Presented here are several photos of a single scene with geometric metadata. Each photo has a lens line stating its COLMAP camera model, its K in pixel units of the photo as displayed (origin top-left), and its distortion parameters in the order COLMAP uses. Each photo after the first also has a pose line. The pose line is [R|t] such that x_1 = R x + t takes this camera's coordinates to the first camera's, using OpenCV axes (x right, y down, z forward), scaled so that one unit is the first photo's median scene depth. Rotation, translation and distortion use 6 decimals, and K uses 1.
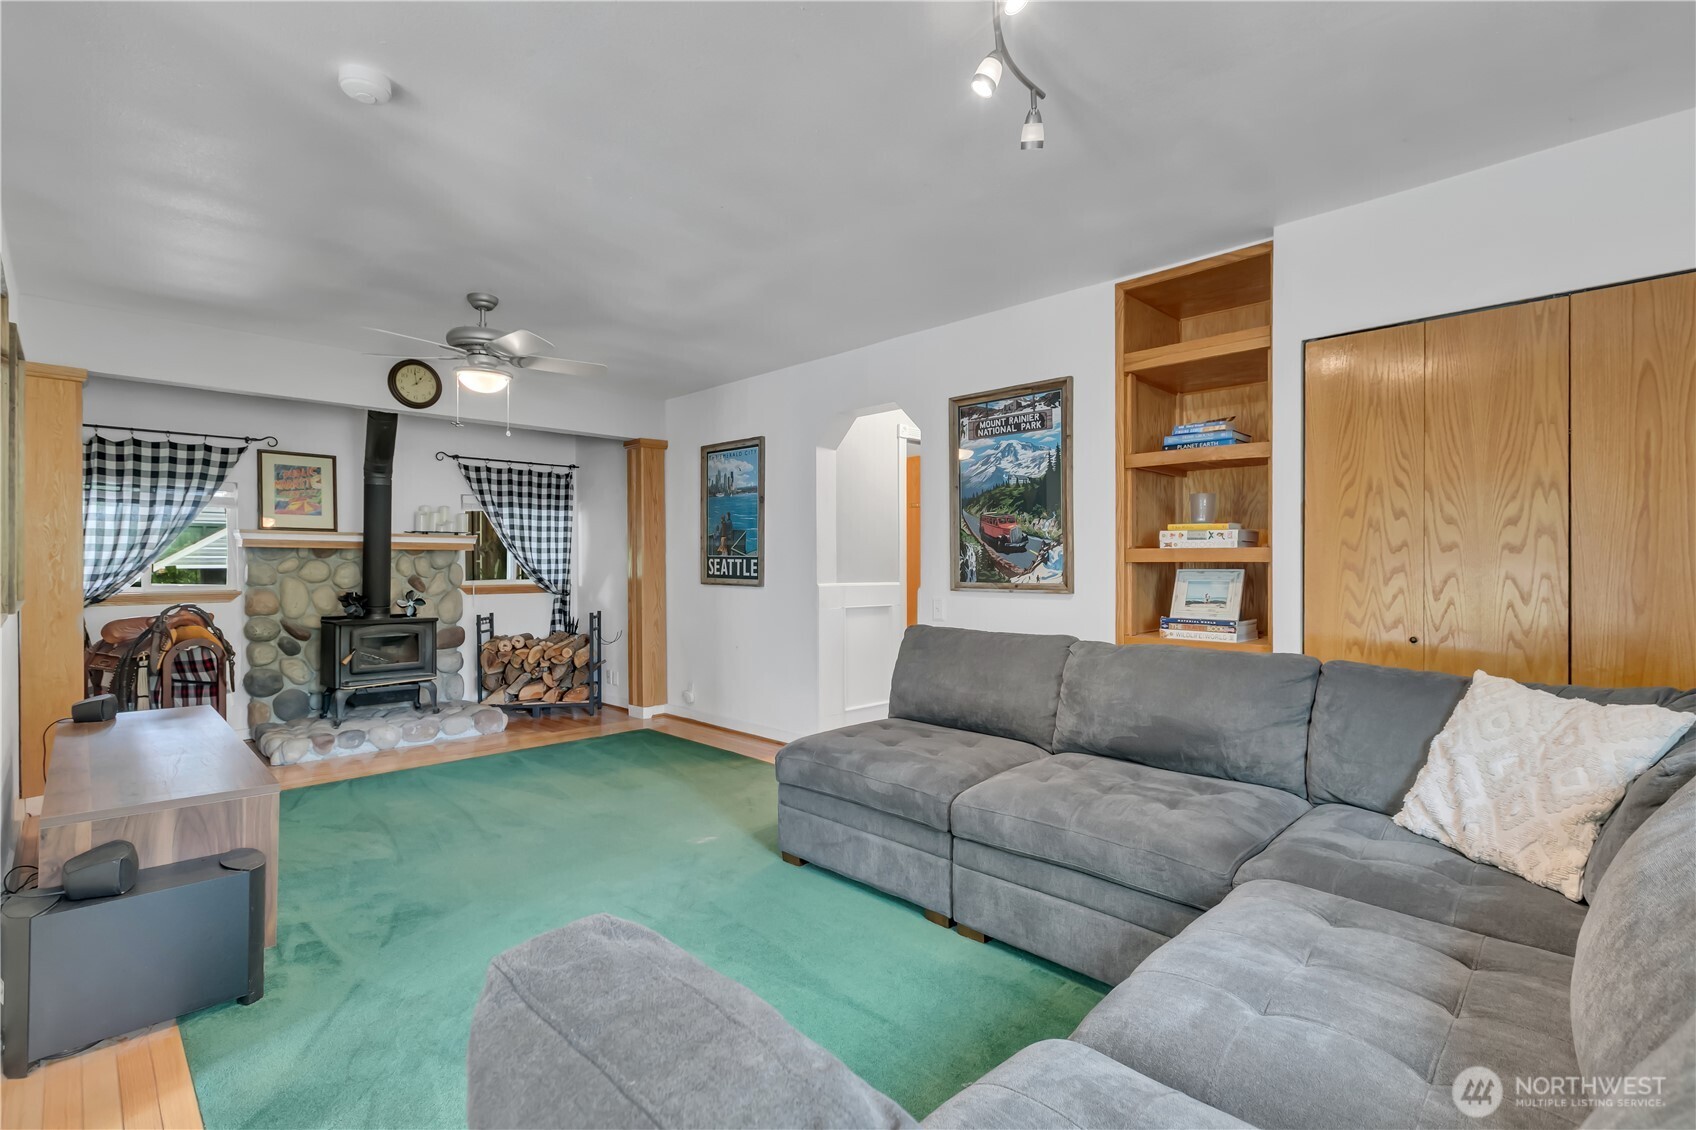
lens RADIAL K [[783.6, 0, 846.1], [0, 783.6, 563.5], [0, 0, 1]] dist [0.000788, 0.000463]
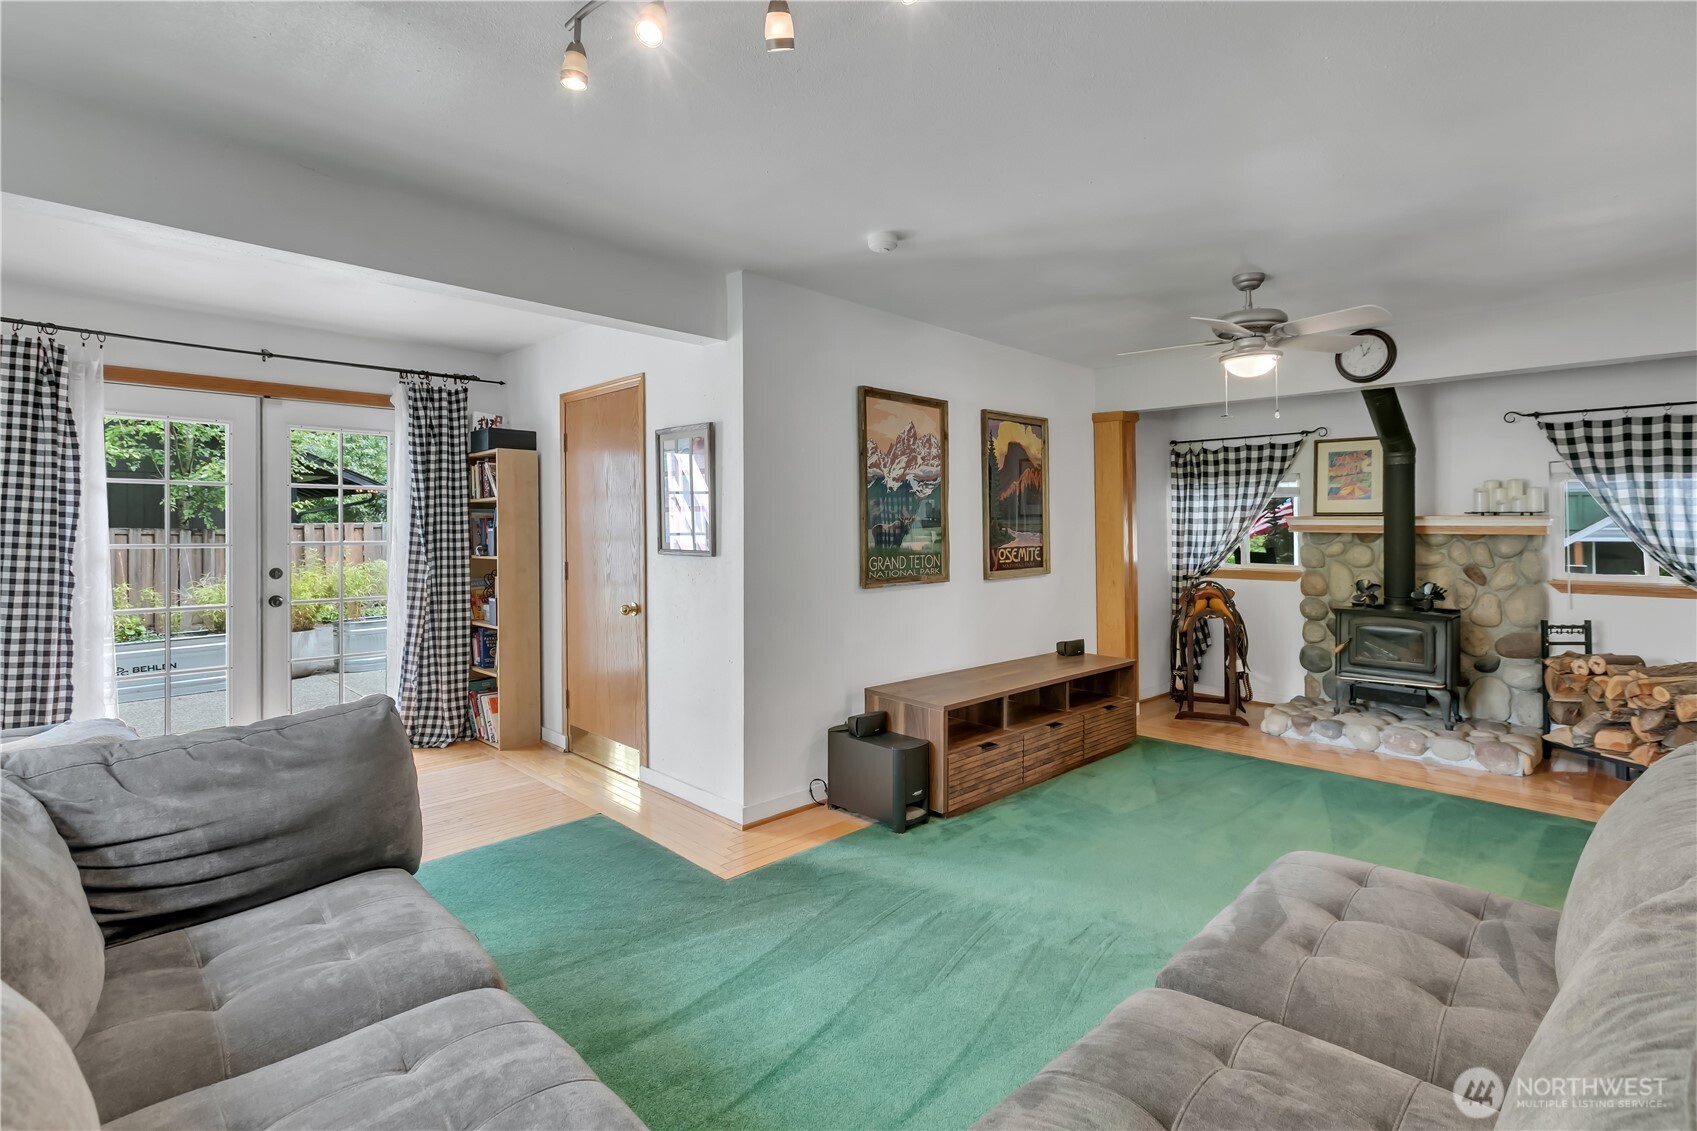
lens RADIAL K [[784.1, 0, 824.3], [0, 784.1, 527.6], [0, 0, 1]] dist [0.000788, 0.000463]
pose [[-0.008720, -0.002570, -0.999959, 0.327477], [-0.004647, 0.999986, -0.002529, -0.020882], [0.999951, 0.004625, -0.008731, 0.339143]]
